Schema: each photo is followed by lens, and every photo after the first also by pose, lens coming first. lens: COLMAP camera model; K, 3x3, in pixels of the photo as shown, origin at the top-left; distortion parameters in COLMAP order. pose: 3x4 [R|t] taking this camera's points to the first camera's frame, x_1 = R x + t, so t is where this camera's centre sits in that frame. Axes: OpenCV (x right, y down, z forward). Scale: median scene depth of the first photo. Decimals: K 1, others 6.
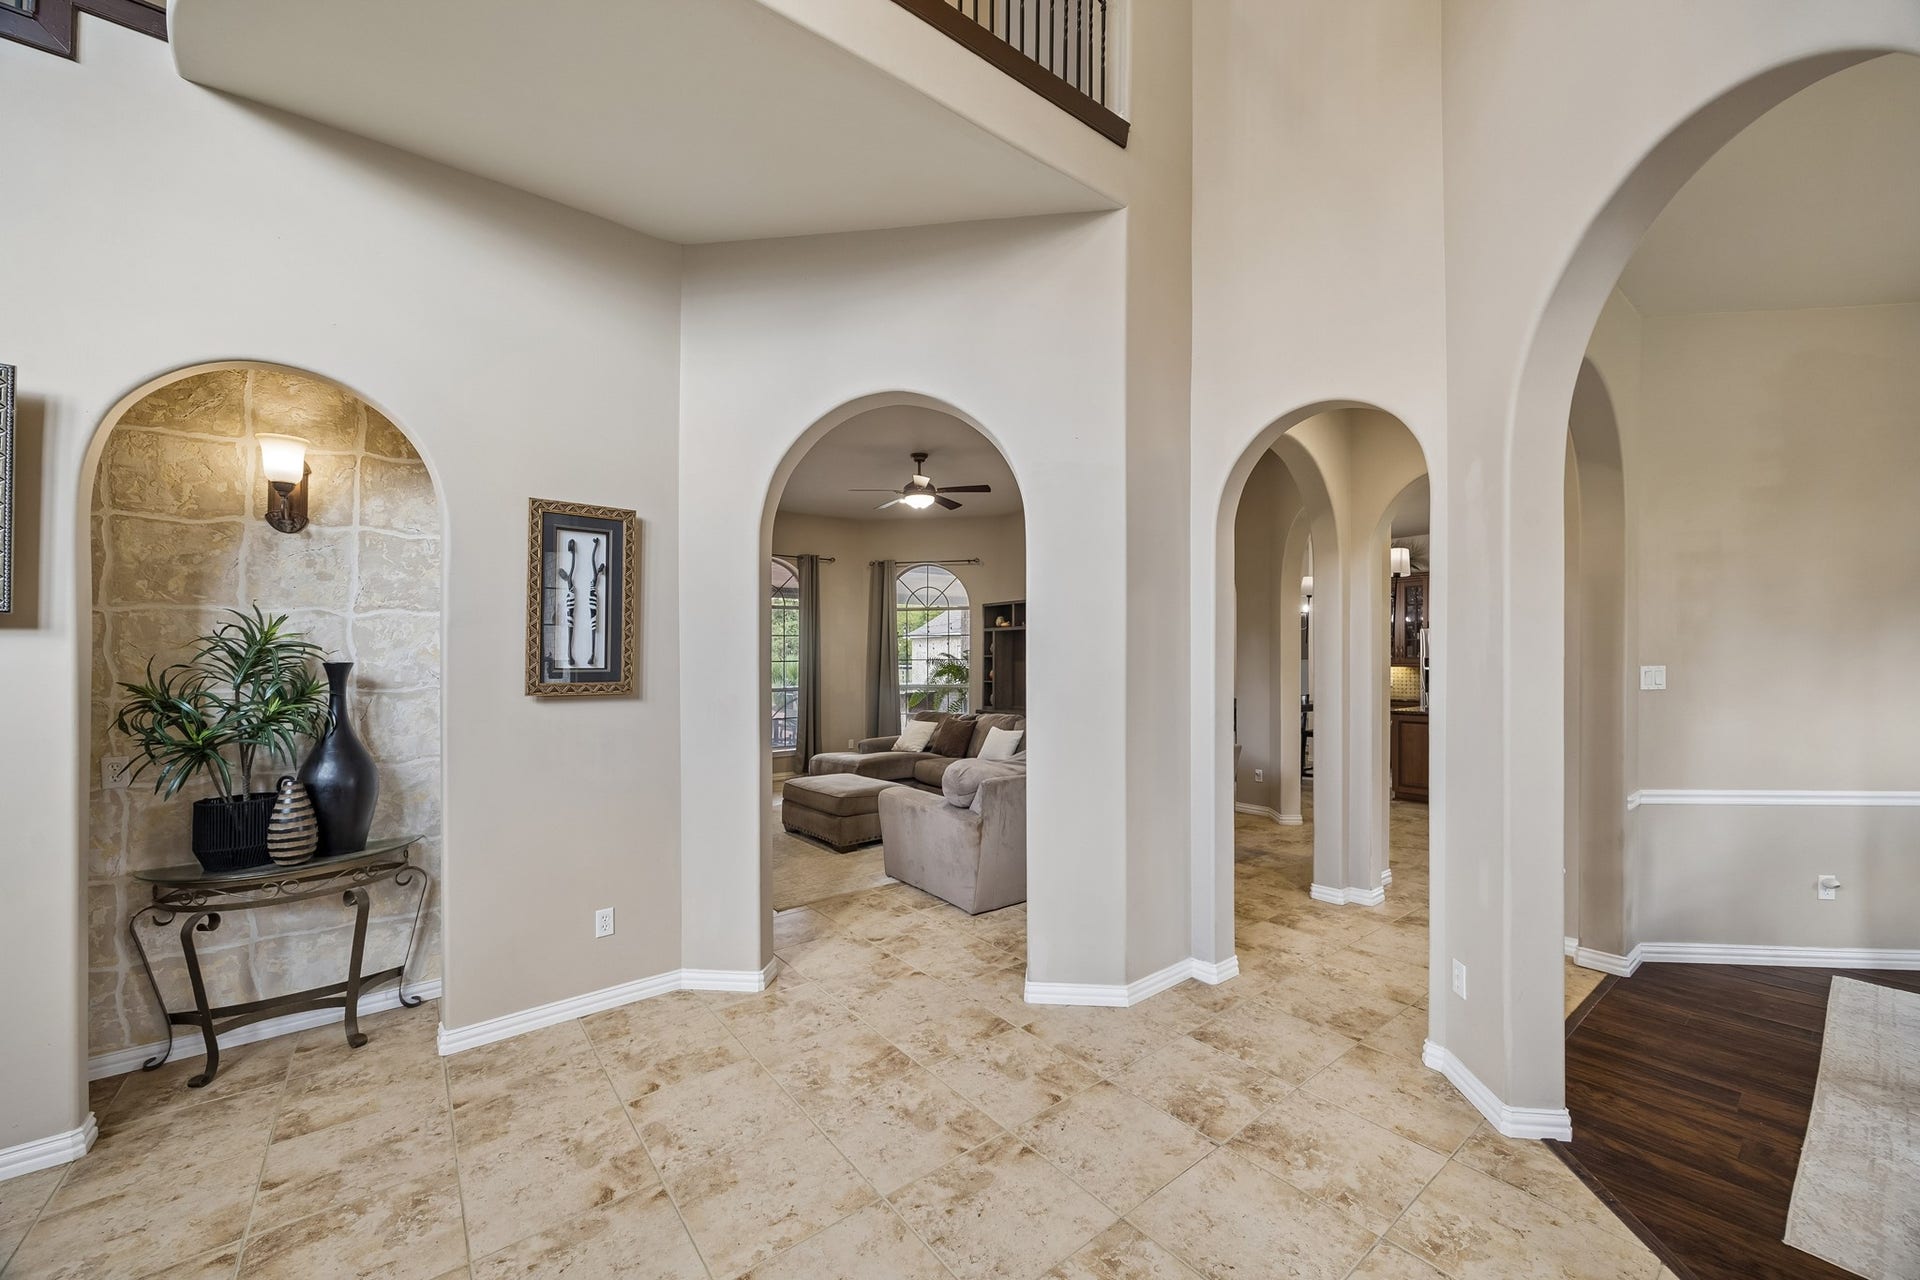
lens RADIAL K [[732.1, 0, 961.3], [0, 732.1, 642.8], [0, 0, 1]] dist [0.000242, 0.000065]
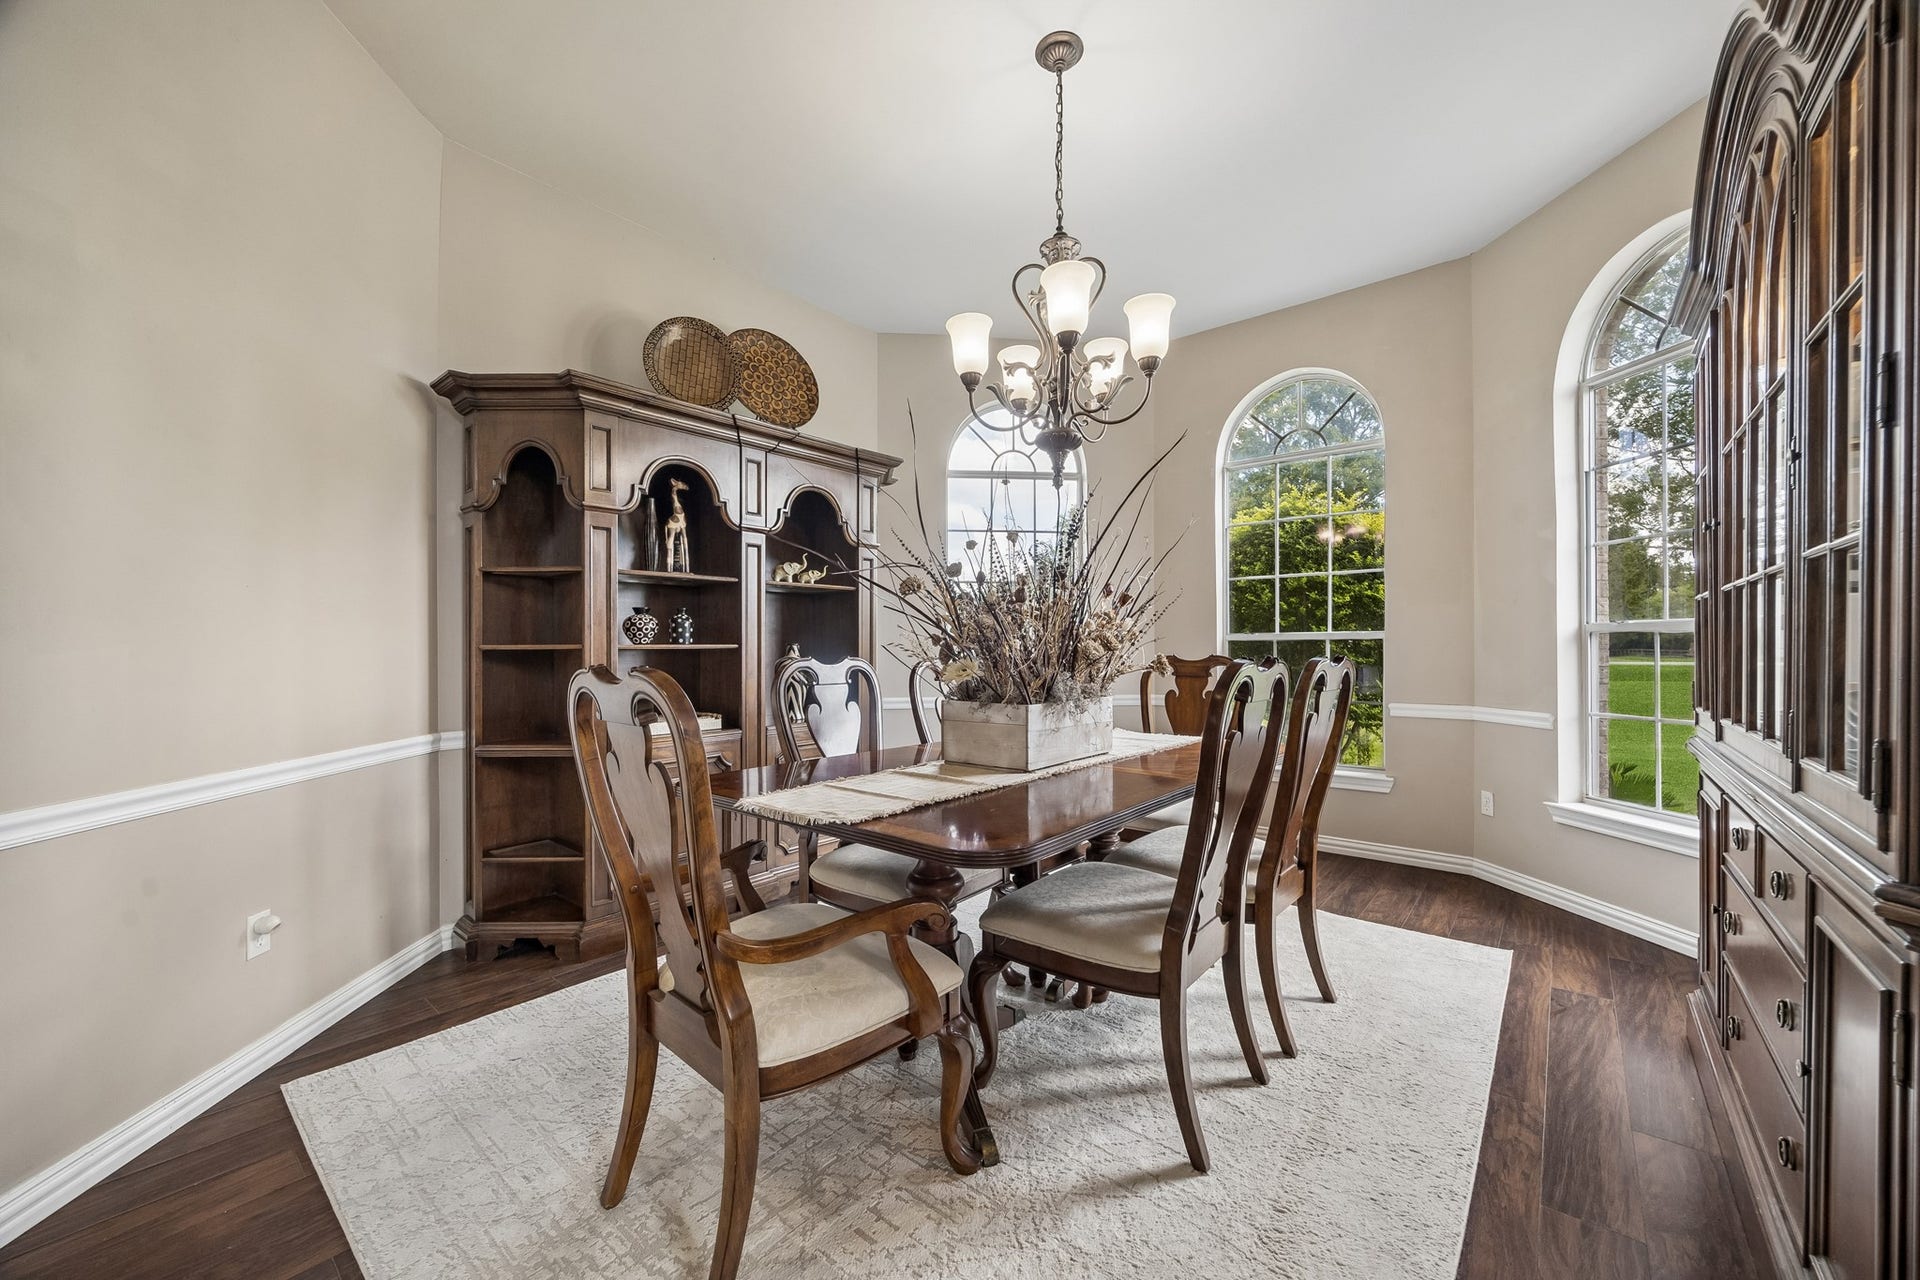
lens RADIAL K [[732.1, 0, 962.8], [0, 732.1, 648.9], [0, 0, 1]] dist [0.000242, 0.000065]
pose [[-0.219465, -0.000698, 0.975620, 0.500644], [-0.005544, 0.999984, -0.000531, 0.107099], [-0.975605, -0.005525, -0.219465, 0.590616]]
